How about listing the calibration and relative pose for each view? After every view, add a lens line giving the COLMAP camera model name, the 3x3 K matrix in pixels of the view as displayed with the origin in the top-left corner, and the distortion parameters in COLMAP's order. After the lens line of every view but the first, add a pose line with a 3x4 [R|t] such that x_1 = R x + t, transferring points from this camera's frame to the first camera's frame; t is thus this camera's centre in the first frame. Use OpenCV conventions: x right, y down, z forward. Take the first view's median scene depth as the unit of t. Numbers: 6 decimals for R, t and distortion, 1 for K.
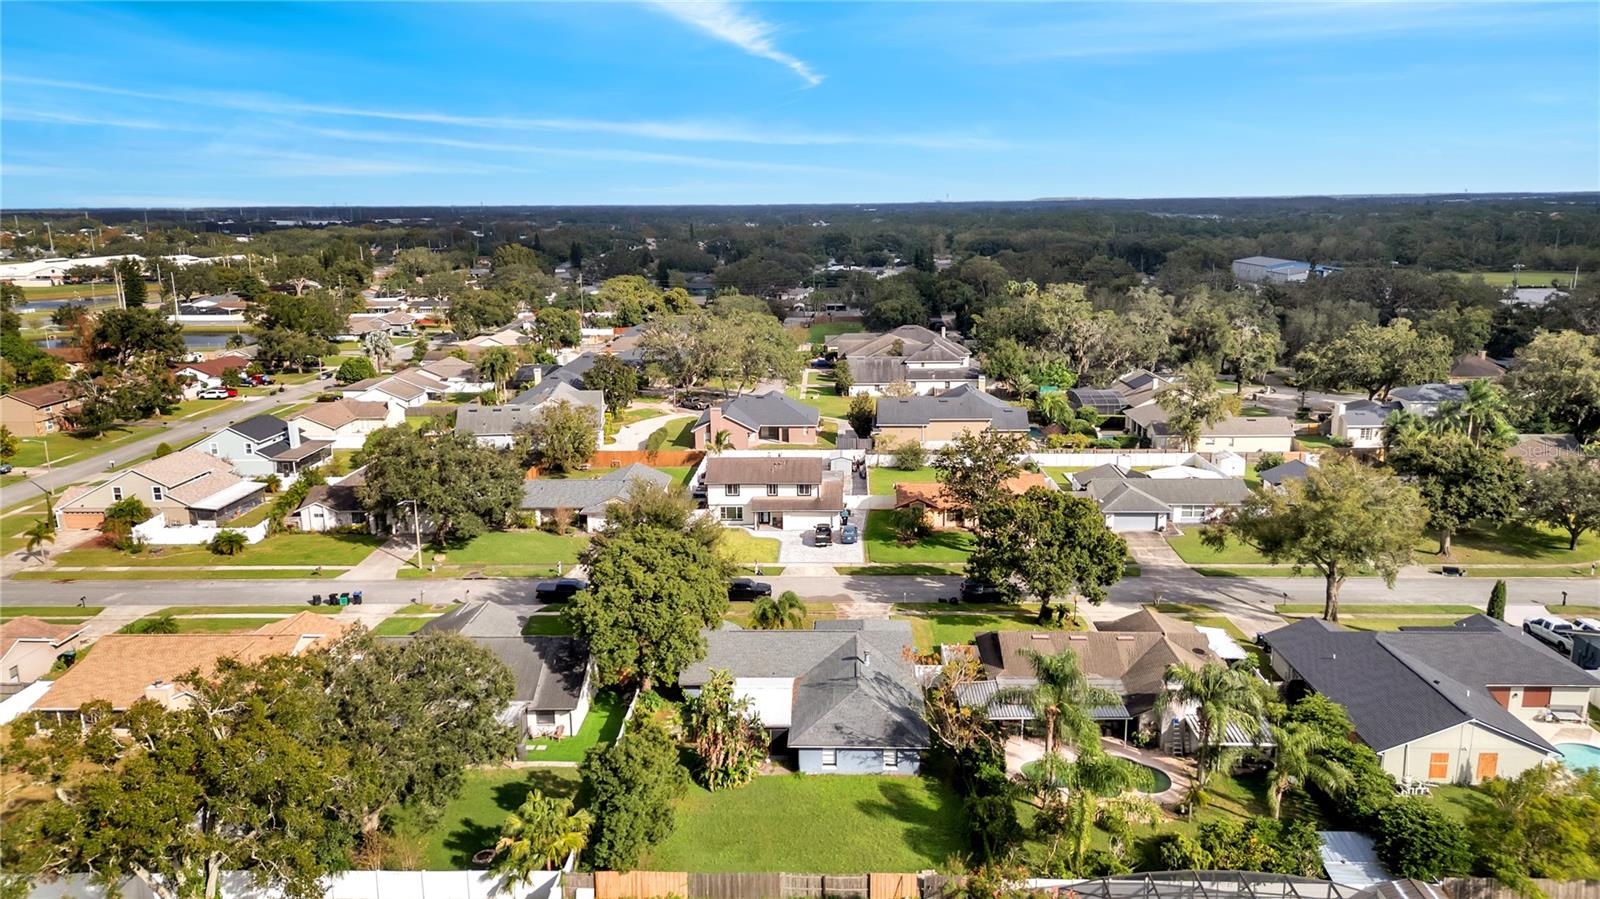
lens RADIAL K [[1092.3, 0, 797.8], [0, 1092.3, 440.5], [0, 0, 1]] dist [0.054573, -0.035806]
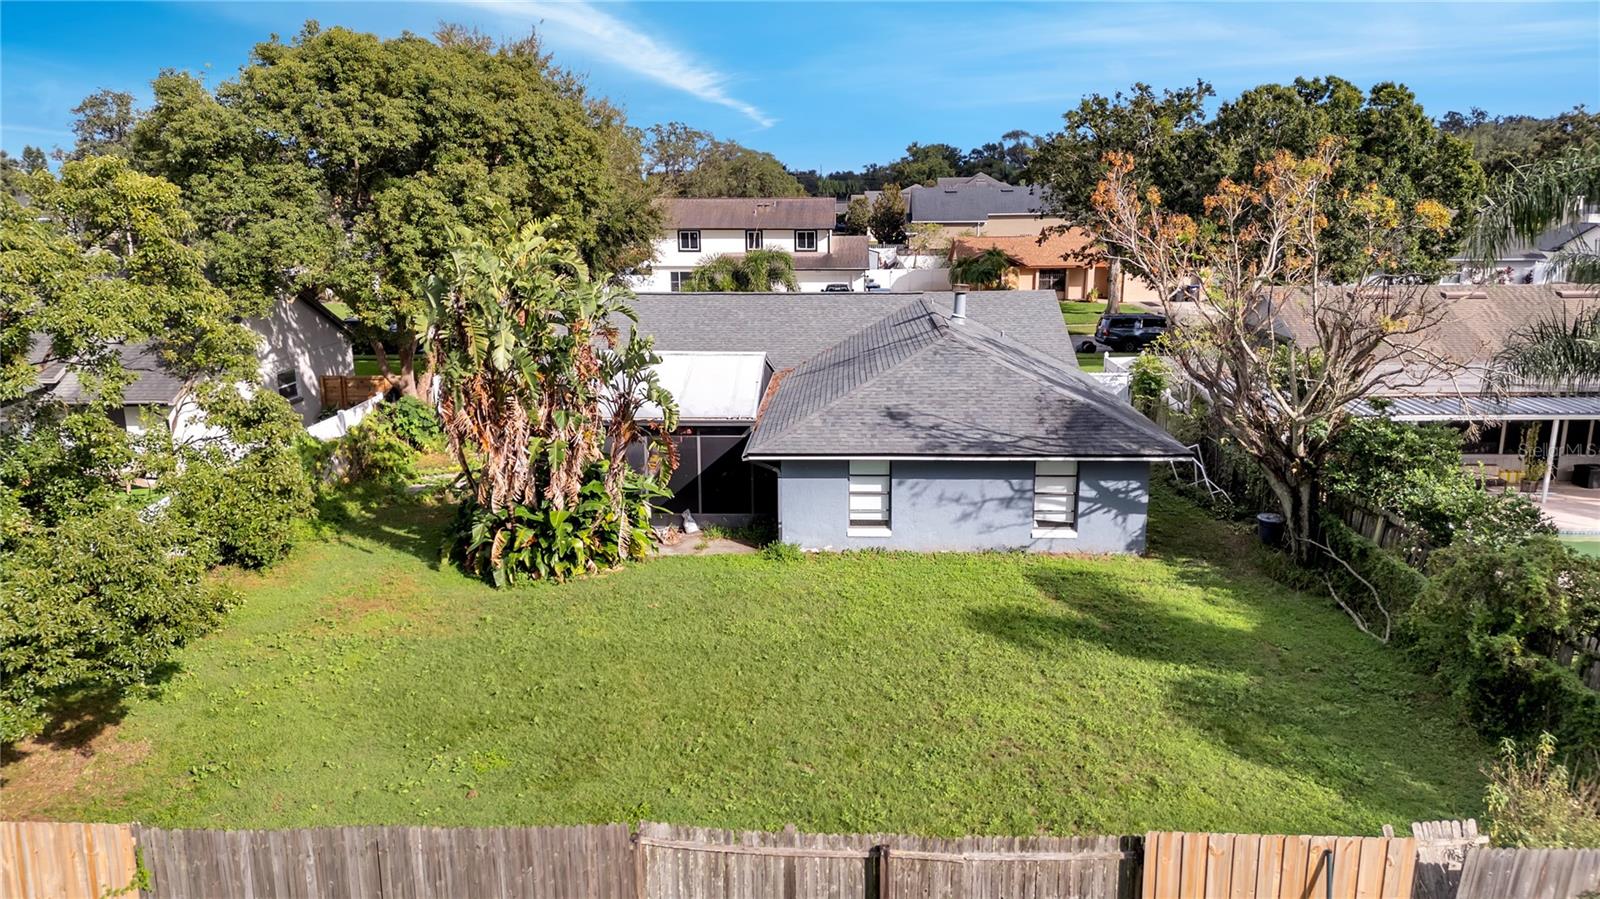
lens RADIAL K [[1092.3, 0, 798.5], [0, 1092.3, 461.2], [0, 0, 1]] dist [0.054573, -0.035806]
pose [[0.999979, 0.005078, -0.004092, 0.007755], [-0.004954, 0.999548, 0.029655, 0.244671], [0.004241, -0.029634, 0.999552, 0.614190]]
